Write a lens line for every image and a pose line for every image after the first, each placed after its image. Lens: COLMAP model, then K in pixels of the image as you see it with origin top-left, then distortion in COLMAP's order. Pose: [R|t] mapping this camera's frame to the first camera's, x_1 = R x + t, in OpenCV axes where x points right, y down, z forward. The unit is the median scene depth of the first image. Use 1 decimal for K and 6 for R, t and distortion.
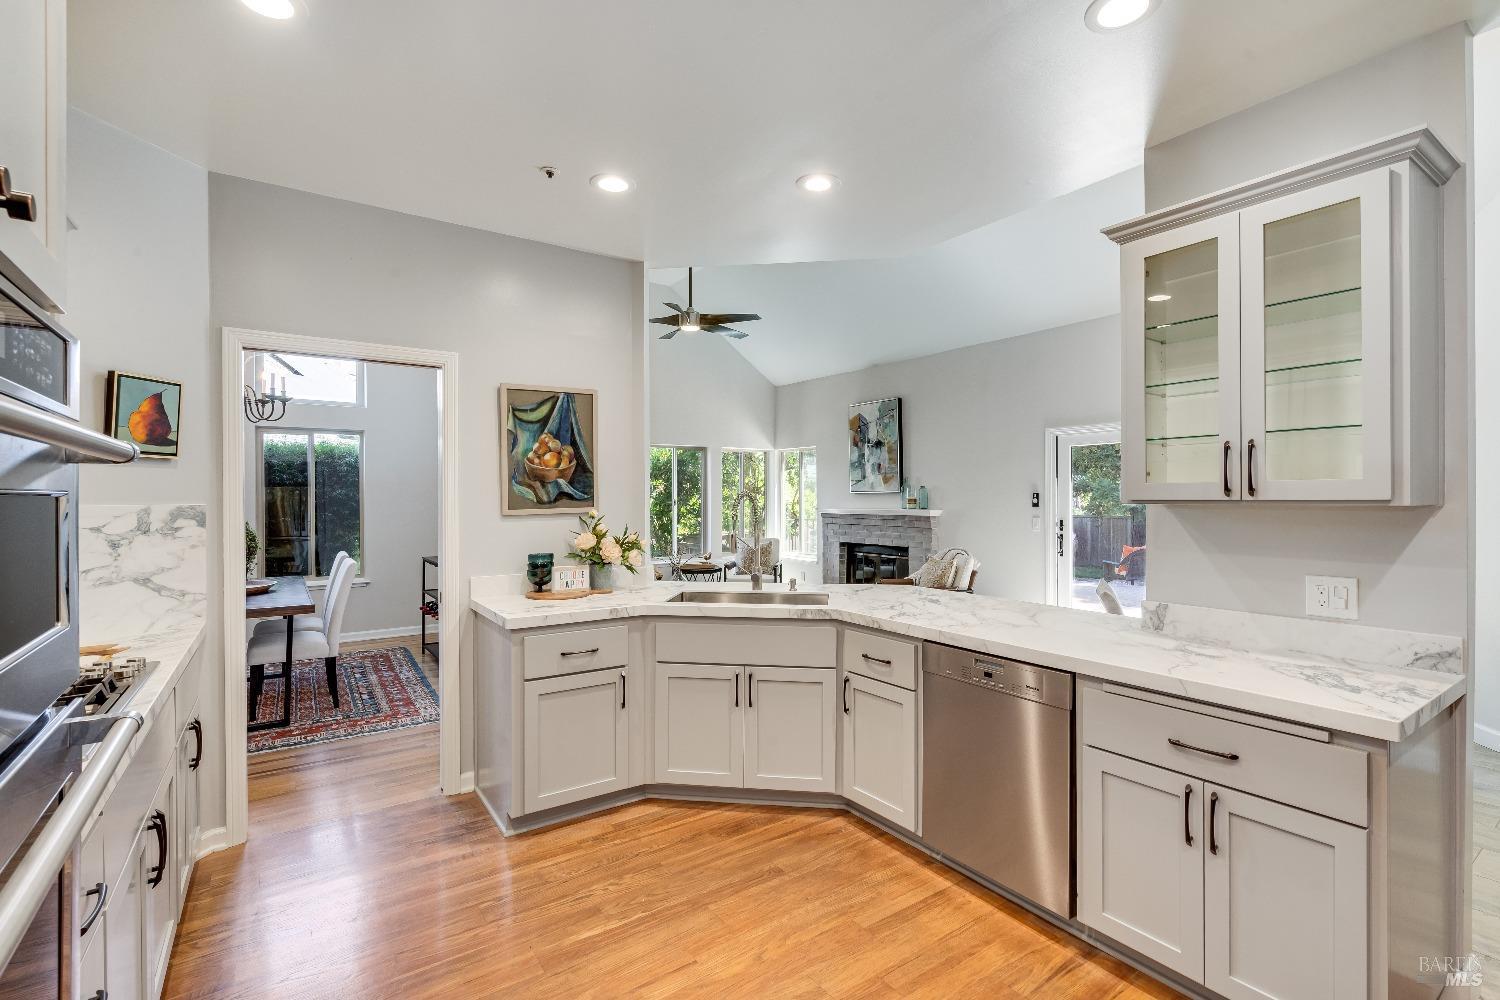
lens RADIAL K [[693.0, 0, 747.2], [0, 693.0, 498.5], [0, 0, 1]] dist [-0.007773, 0.002737]
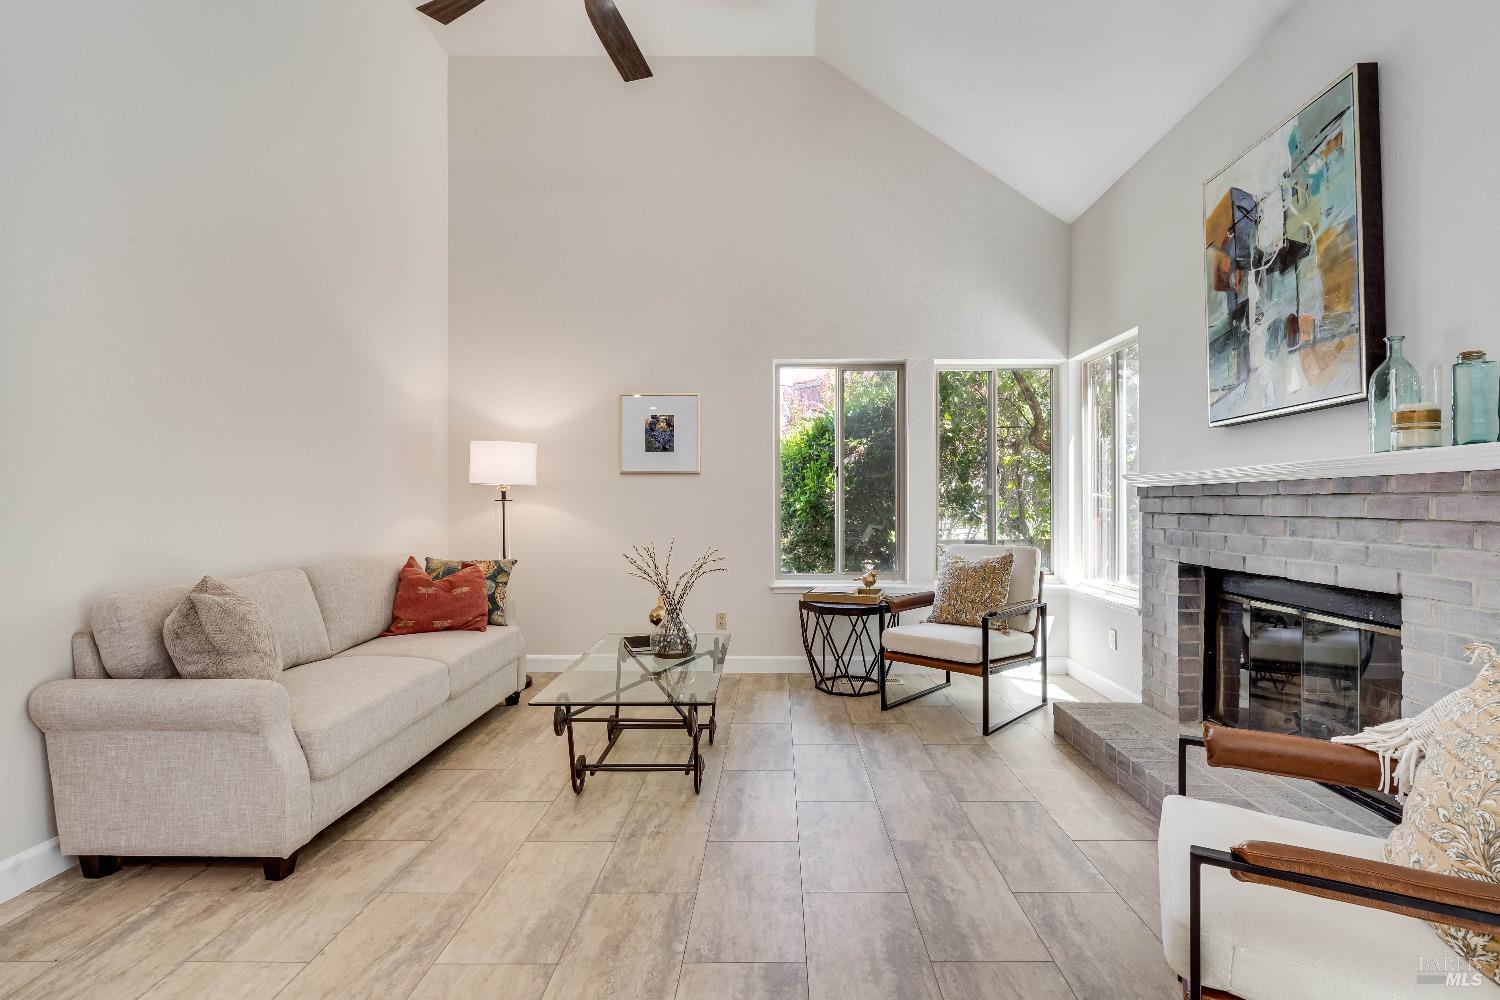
lens RADIAL K [[693.0, 0, 765.2], [0, 693.0, 499.6], [0, 0, 1]] dist [-0.007773, 0.002737]
pose [[0.811863, -0.000466, -0.583847, 0.385707], [-0.003159, 0.999982, -0.005192, 0.073006], [0.583839, 0.006060, 0.811847, 1.314110]]
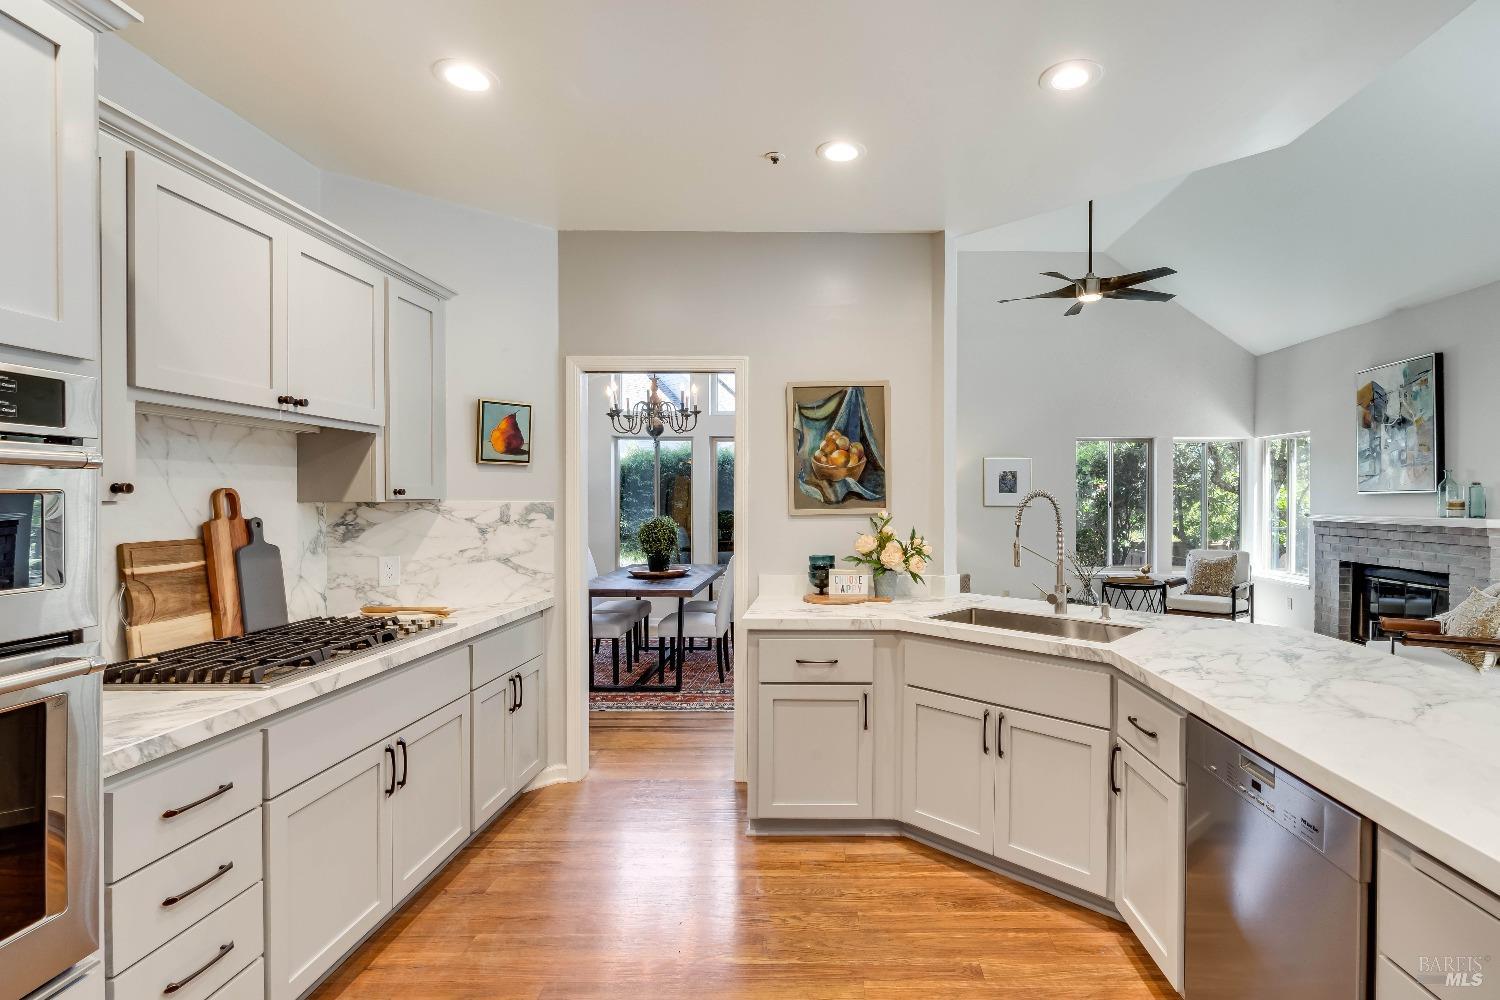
lens RADIAL K [[715.1, 0, 819.5], [0, 715.1, 504.7], [0, 0, 1]] dist [-0.004515, 0.001656]
pose [[0.821156, 0.009333, -0.570627, 0.254902], [-0.005166, 0.999947, 0.008921, 0.000238], [0.570680, -0.004378, 0.821161, 0.167123]]
